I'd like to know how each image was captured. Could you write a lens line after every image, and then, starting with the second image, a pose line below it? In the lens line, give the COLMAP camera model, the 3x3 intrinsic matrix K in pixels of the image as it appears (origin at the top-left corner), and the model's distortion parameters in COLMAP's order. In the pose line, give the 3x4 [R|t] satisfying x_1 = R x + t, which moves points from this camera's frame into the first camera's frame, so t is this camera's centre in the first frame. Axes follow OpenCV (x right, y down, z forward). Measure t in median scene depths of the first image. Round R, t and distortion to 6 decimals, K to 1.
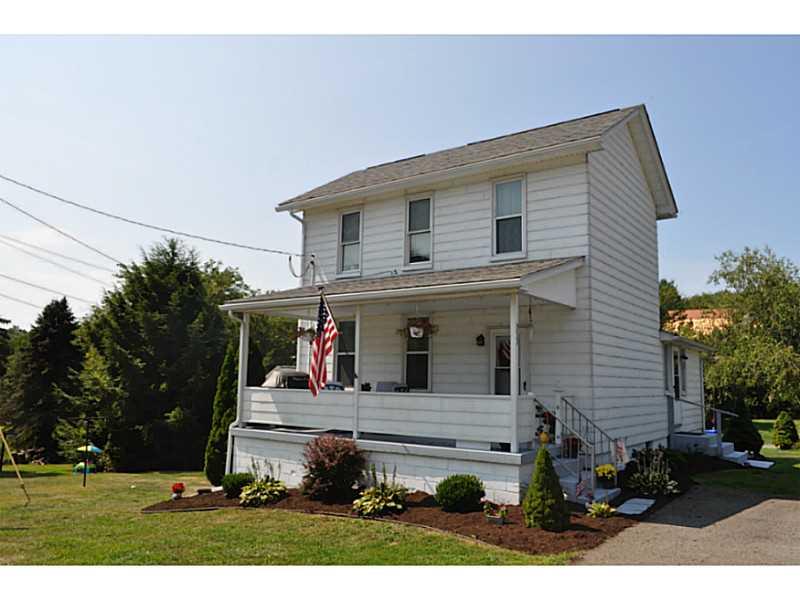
lens RADIAL K [[622.7, 0, 400.0], [0, 622.7, 300.0], [0, 0, 1]] dist [-0.002339, -0.001151]
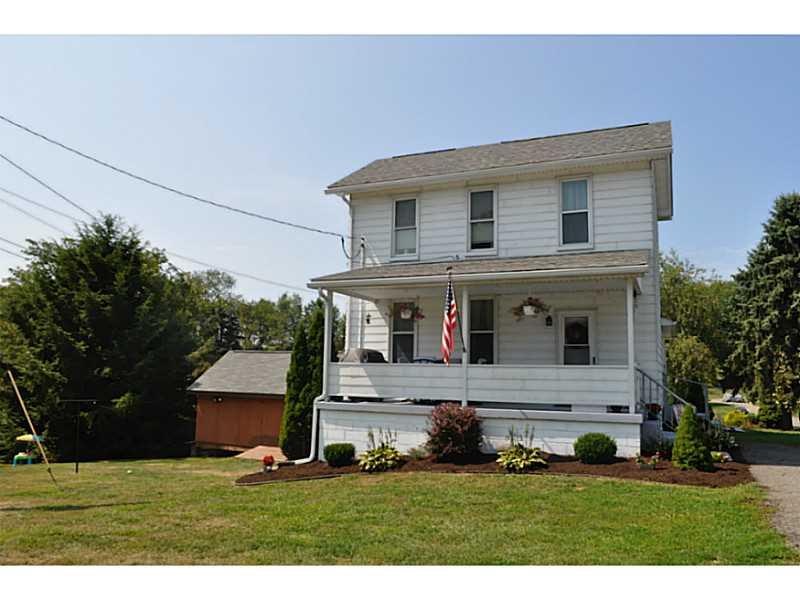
lens RADIAL K [[622.7, 0, 400.0], [0, 622.7, 300.0], [0, 0, 1]] dist [-0.002339, -0.001151]
pose [[0.976165, 0.024582, 0.215632, -0.348236], [-0.027360, 0.999576, 0.009911, 0.022026], [-0.215297, -0.015575, 0.976424, -0.032626]]
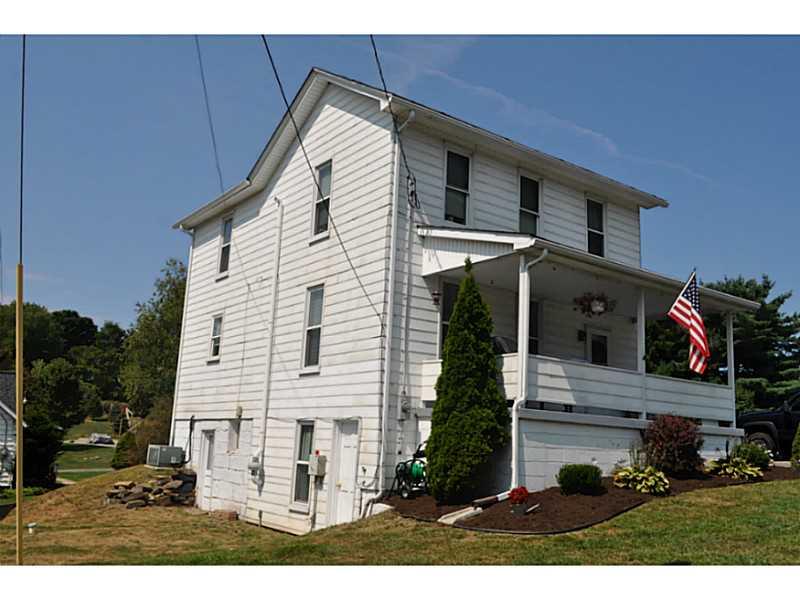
lens RADIAL K [[715.4, 0, 400.0], [0, 715.4, 300.0], [0, 0, 1]] dist [-0.002872, -0.000952]
pose [[0.293032, 0.182704, 0.938483, -1.053569], [-0.157202, 0.977420, -0.141200, 0.212597], [-0.943090, -0.106155, 0.315137, 0.848477]]
